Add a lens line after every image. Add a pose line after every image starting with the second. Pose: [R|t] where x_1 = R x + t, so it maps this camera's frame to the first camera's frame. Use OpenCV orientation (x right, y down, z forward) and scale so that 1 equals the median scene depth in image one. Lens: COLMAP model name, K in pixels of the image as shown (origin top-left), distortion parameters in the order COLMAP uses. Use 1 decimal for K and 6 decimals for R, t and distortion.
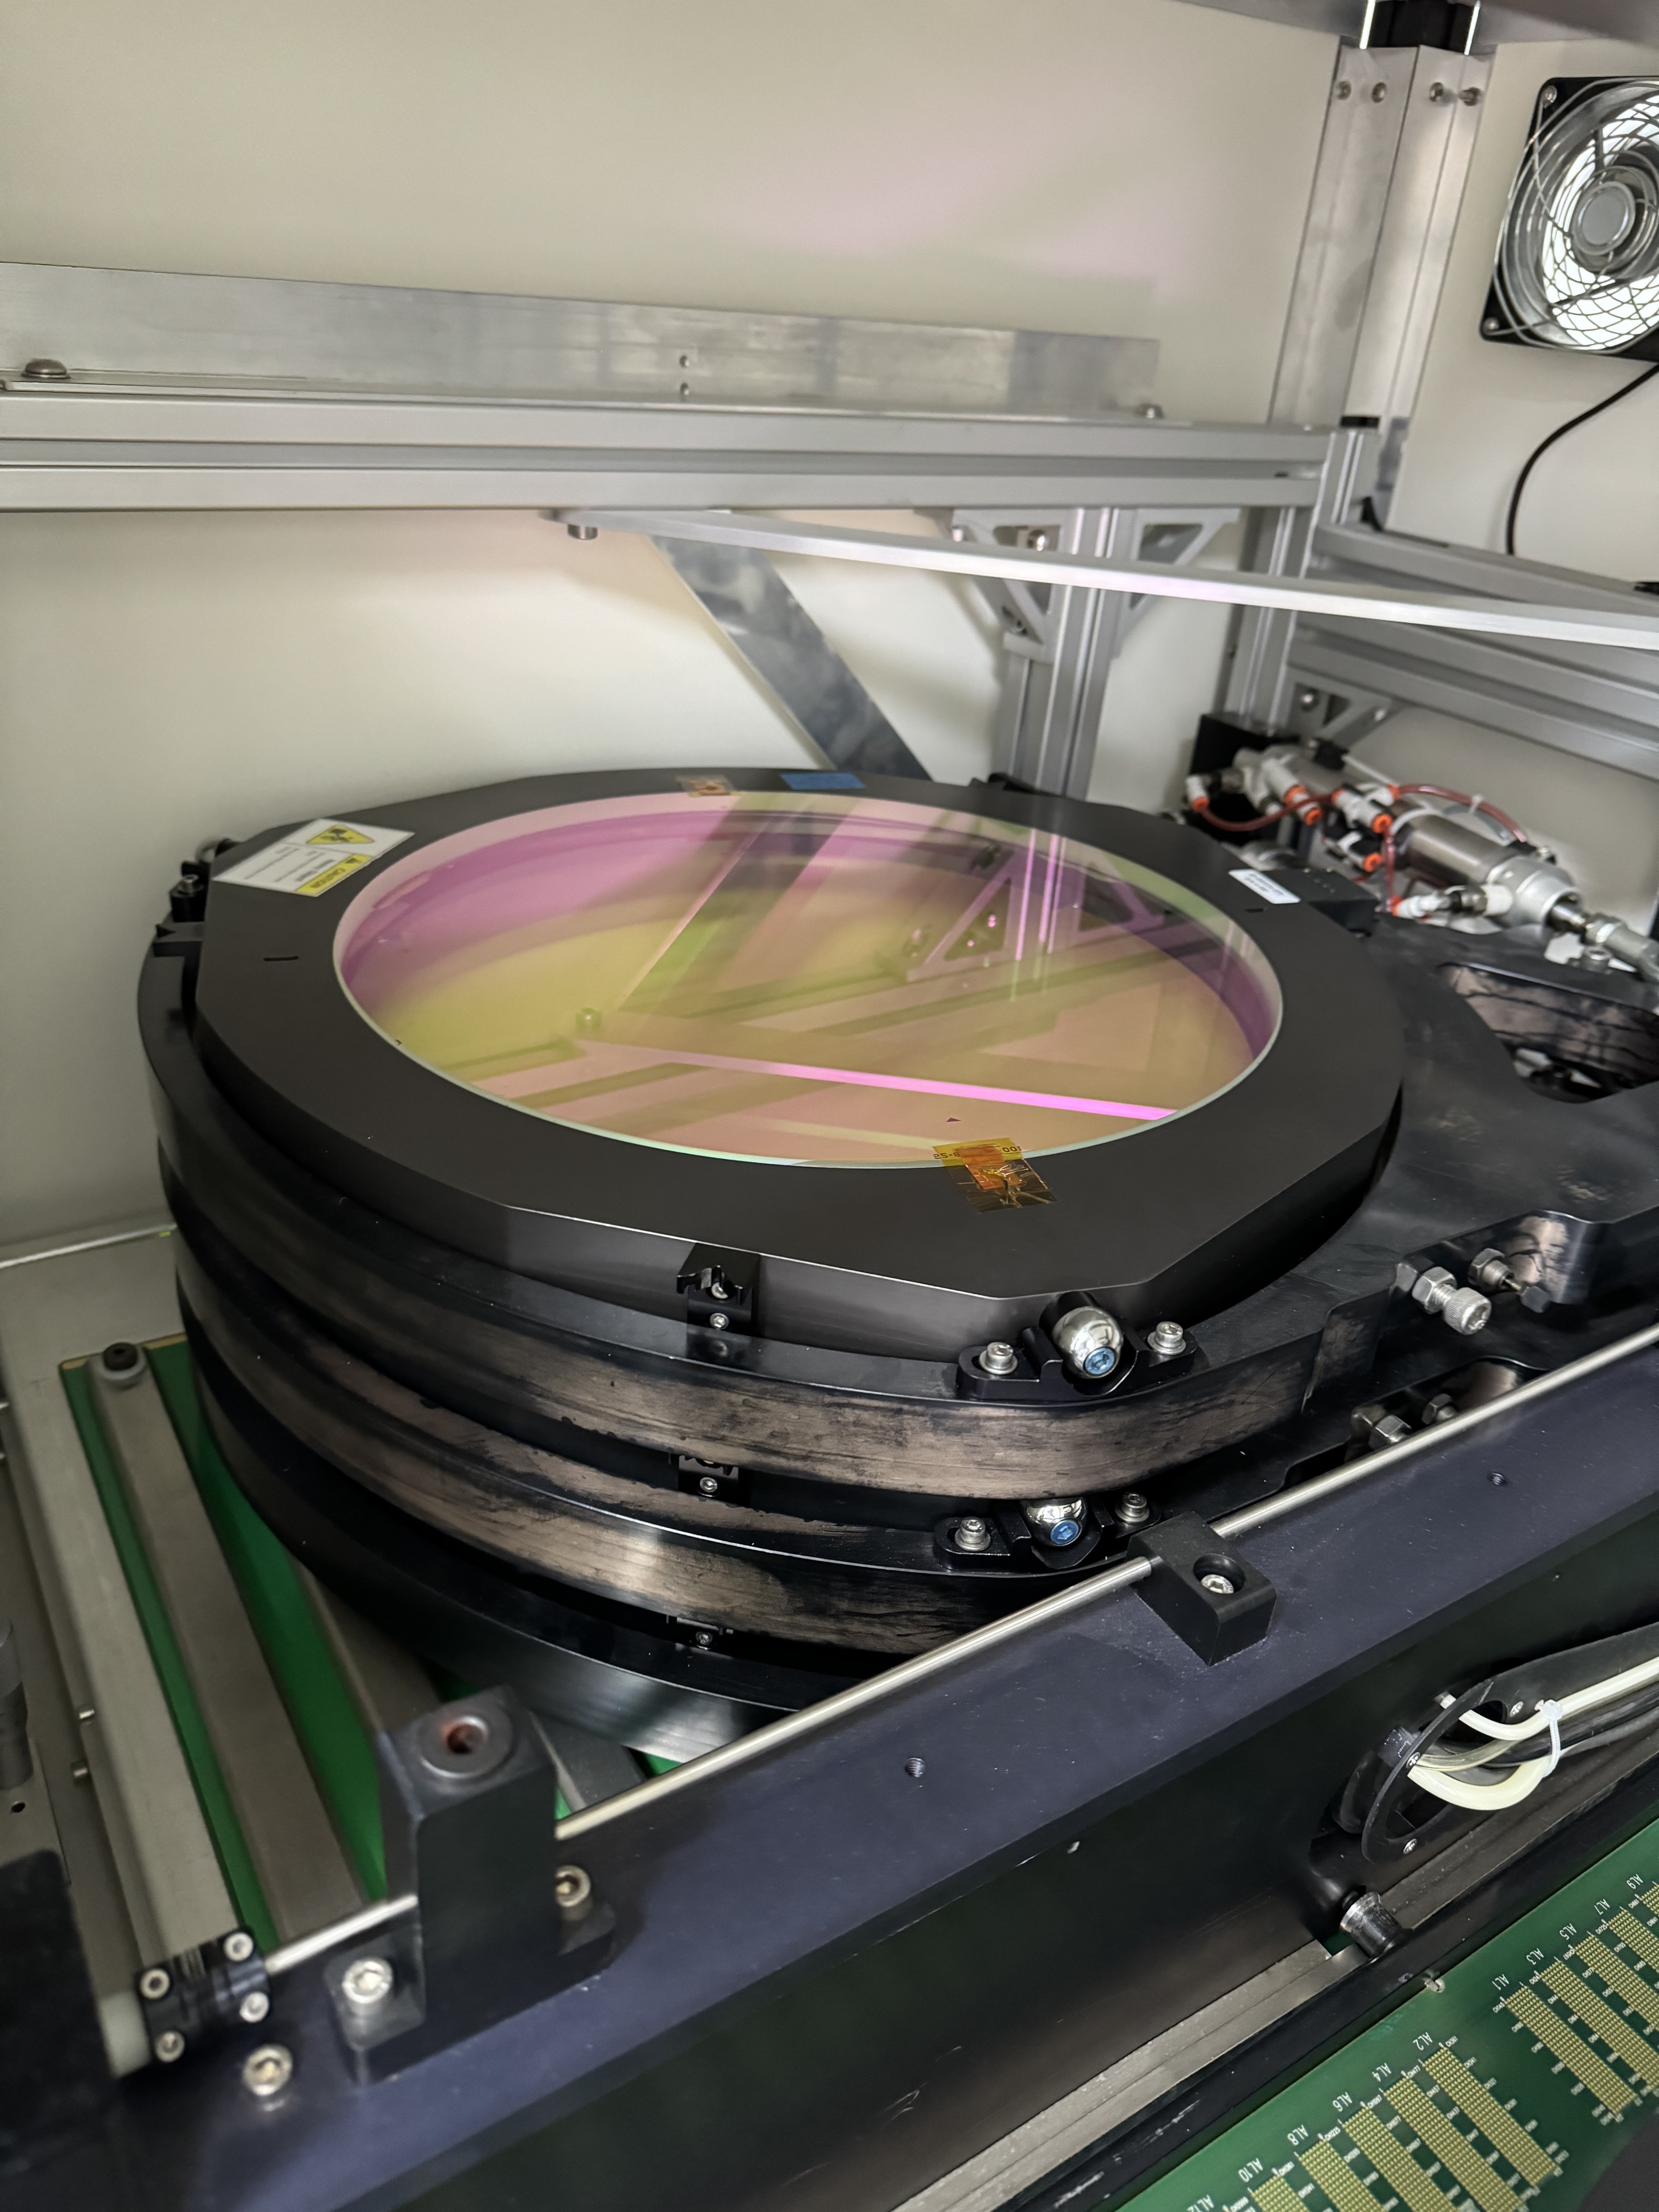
lens RADIAL K [[1549.8, 0, 829.5], [0, 1549.8, 1106.0], [0, 0, 1]] dist [-0.014612, -0.003202]
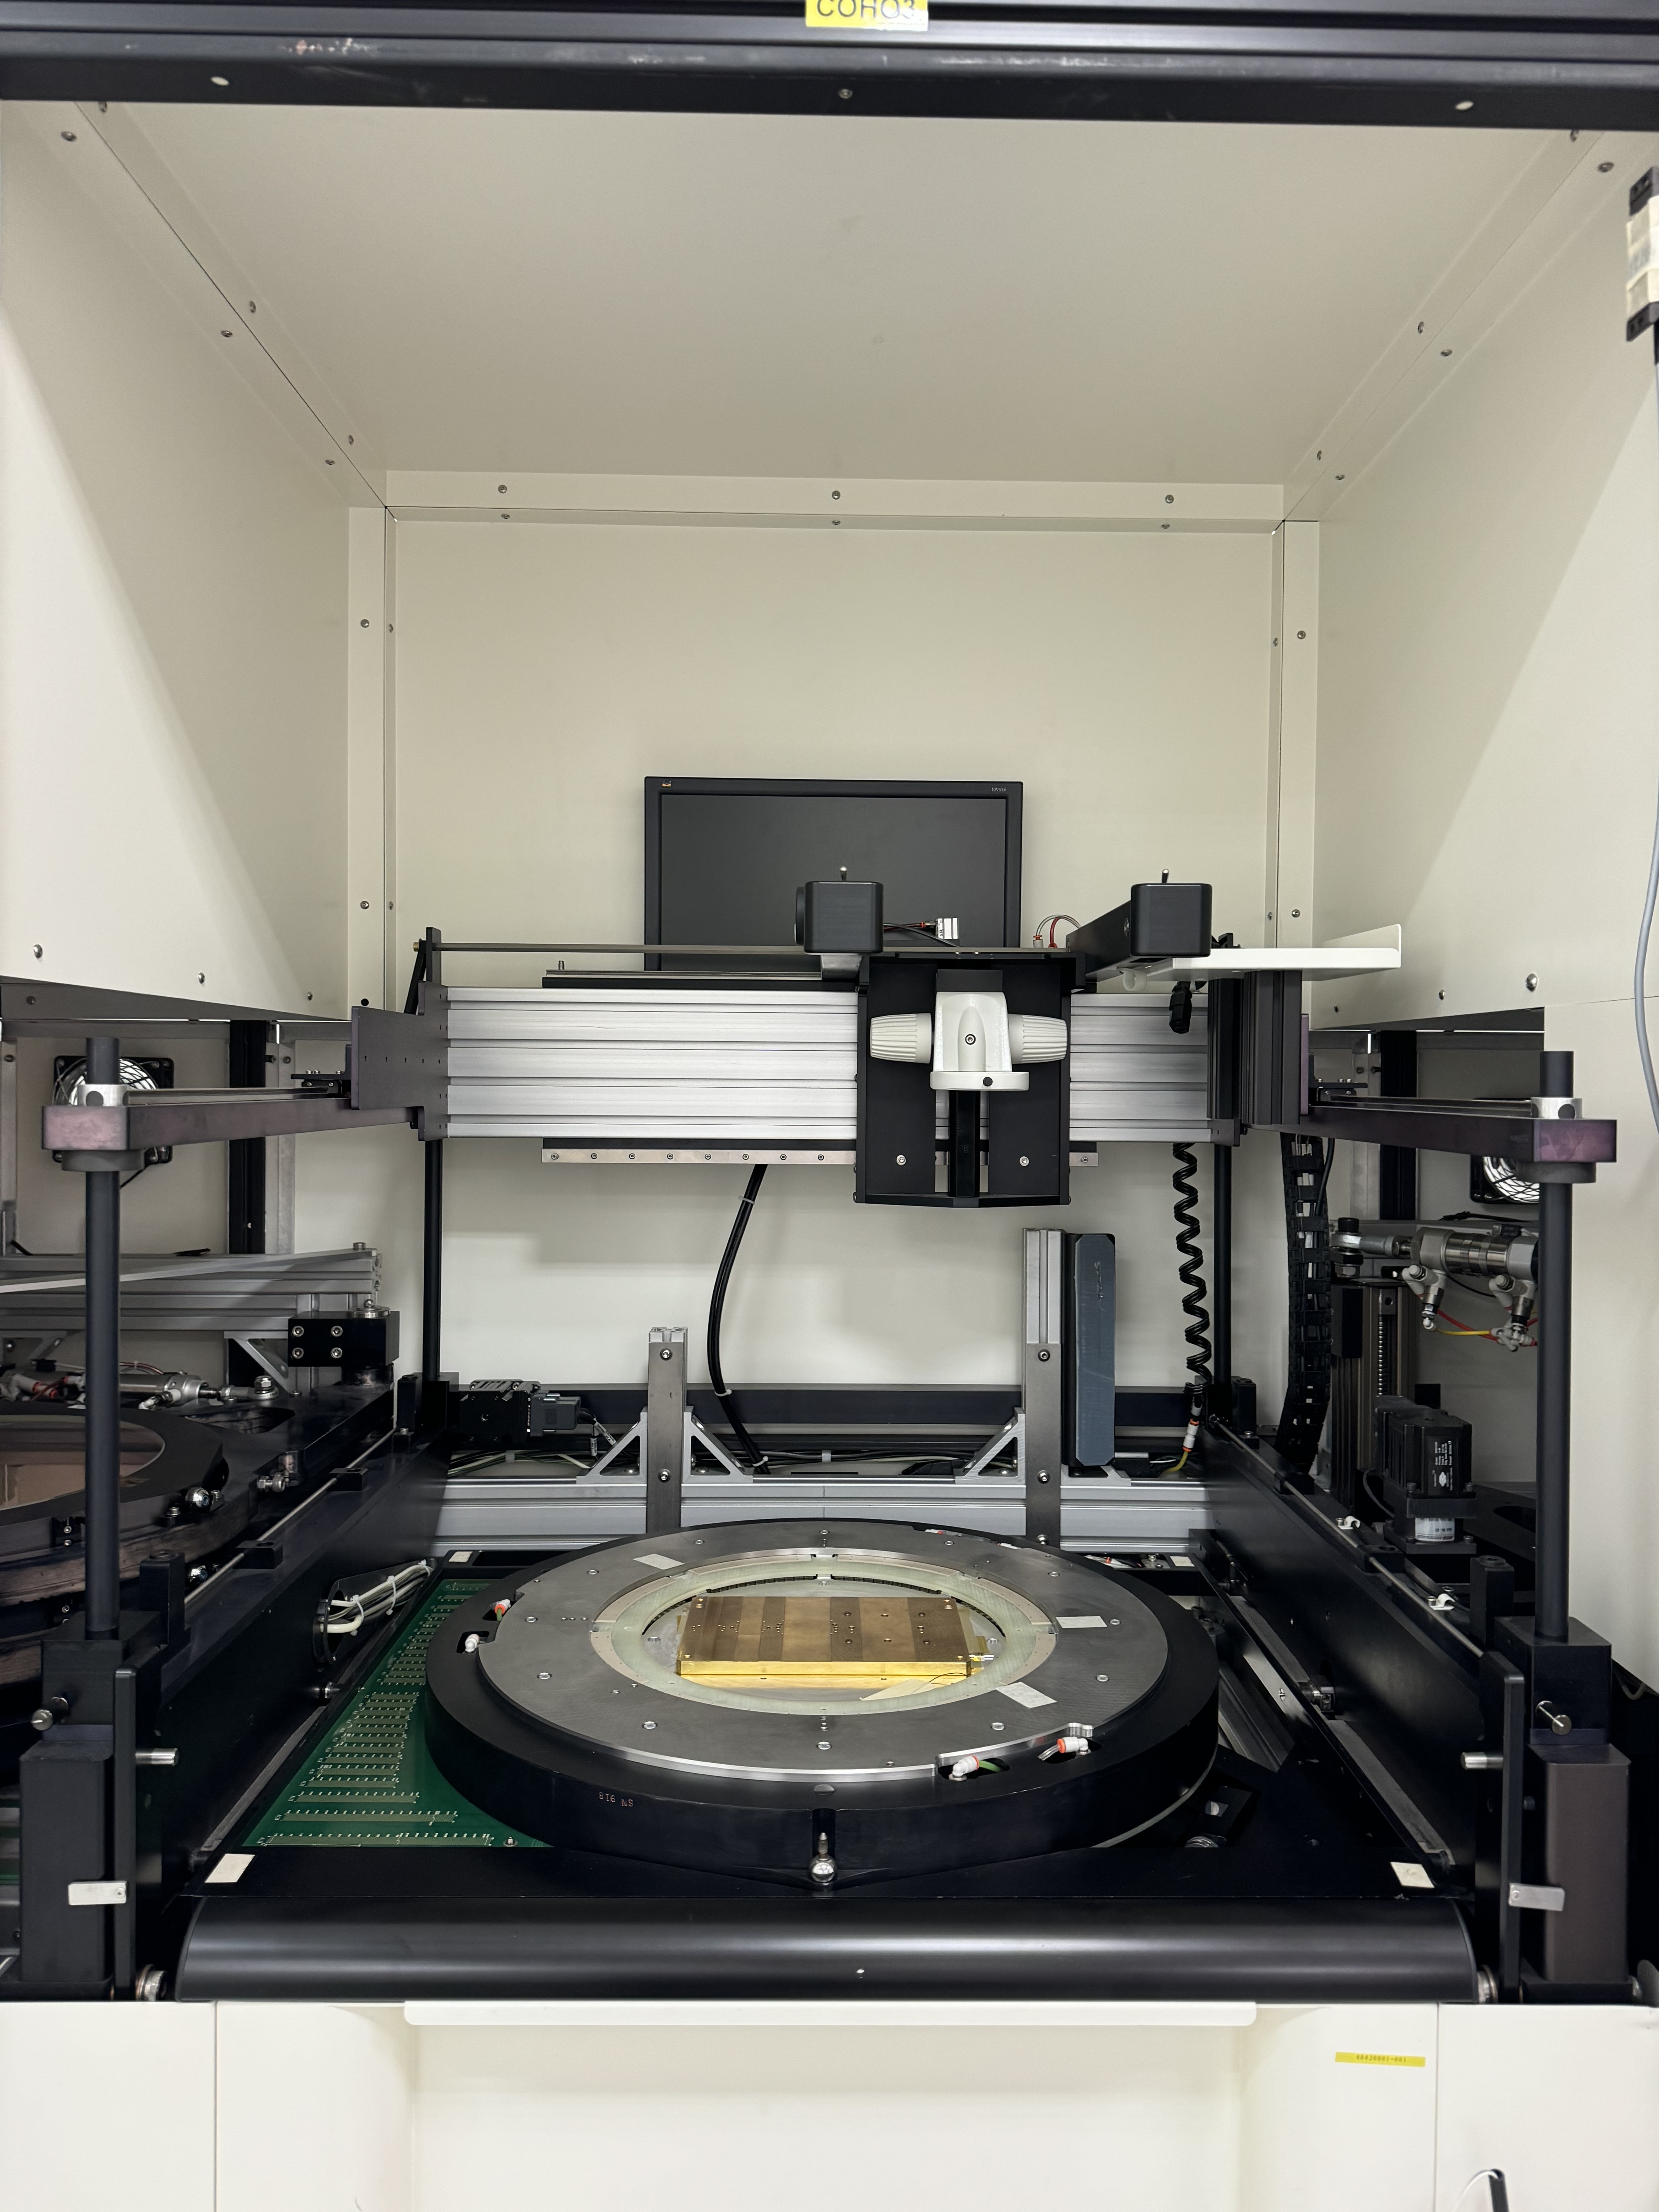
lens RADIAL K [[1586.3, 0, 840.5], [0, 1586.3, 1060.5], [0, 0, 1]] dist [0.078932, -0.000207]
pose [[0.519359, -0.065471, 0.852044, -1.518161], [0.436715, 0.877363, -0.198781, 0.483955], [-0.734538, 0.475340, 0.484259, -1.564924]]
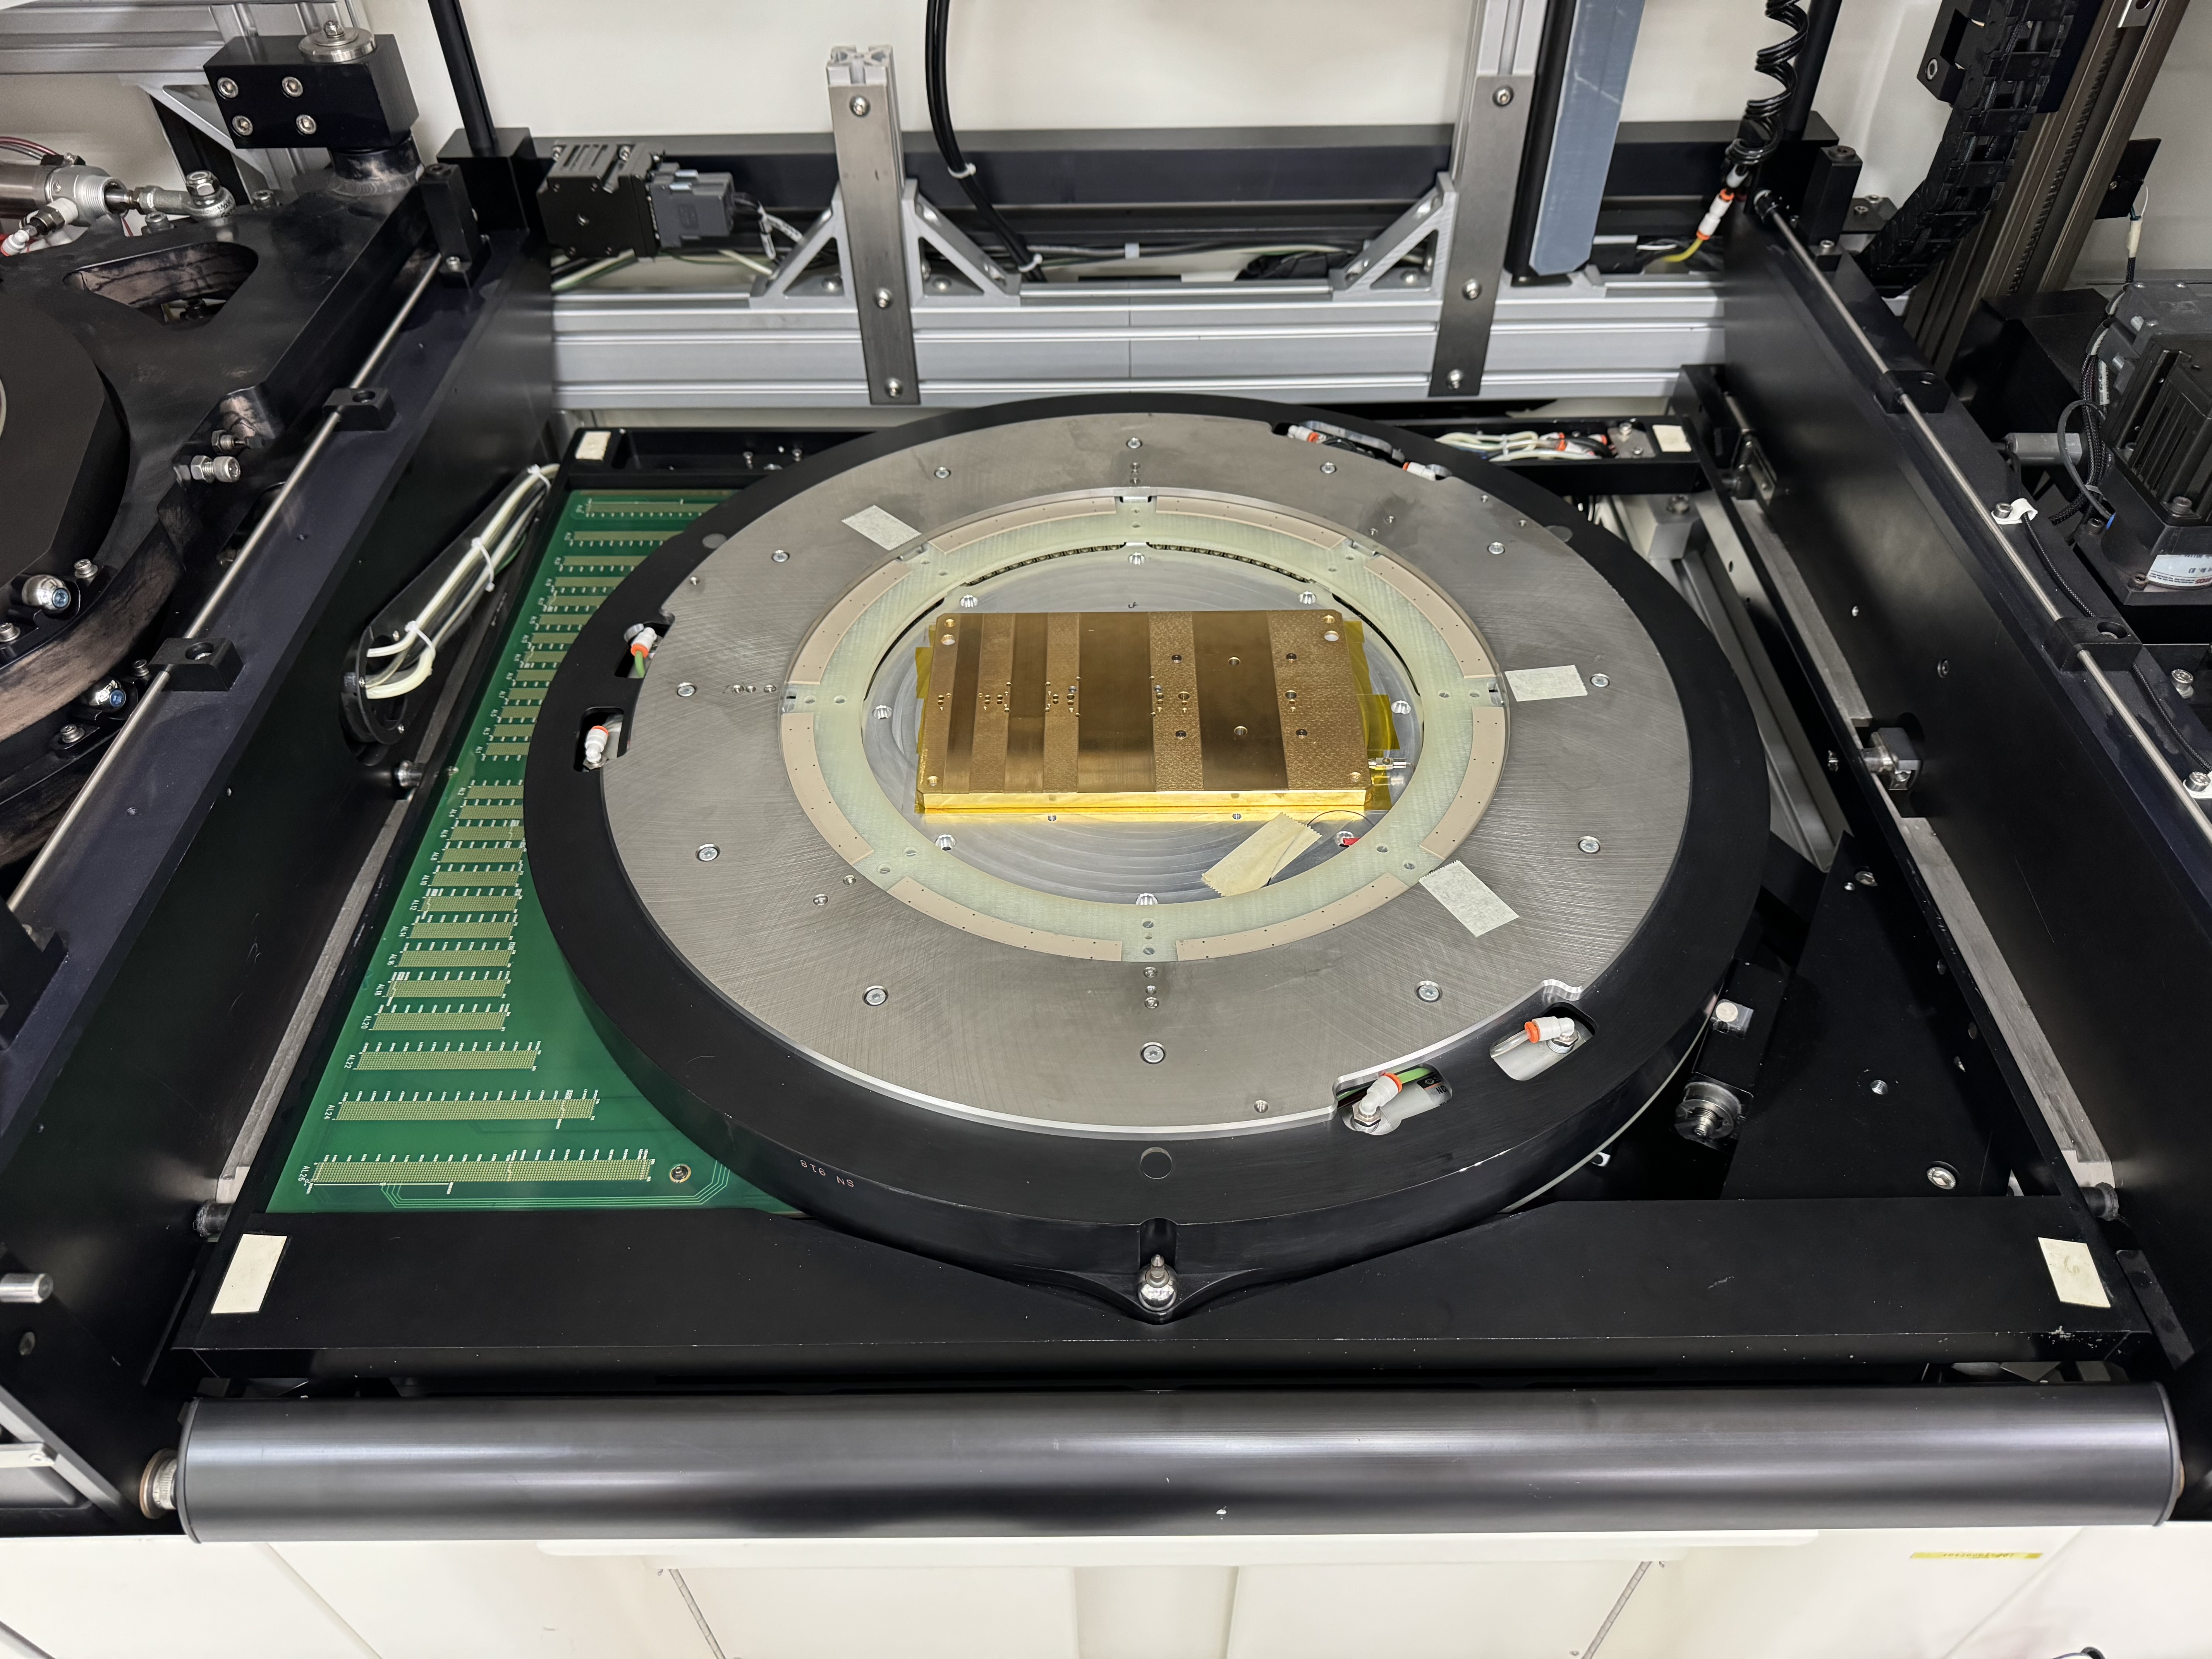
lens RADIAL K [[1605.5, 0, 1097.2], [0, 1605.5, 825.6], [0, 0, 1]] dist [0.036881, -0.057194]
pose [[0.526303, -0.650858, 0.547164, -0.312410], [0.450902, 0.759199, 0.469365, 0.027262], [-0.720897, -0.000311, 0.693042, -0.924762]]
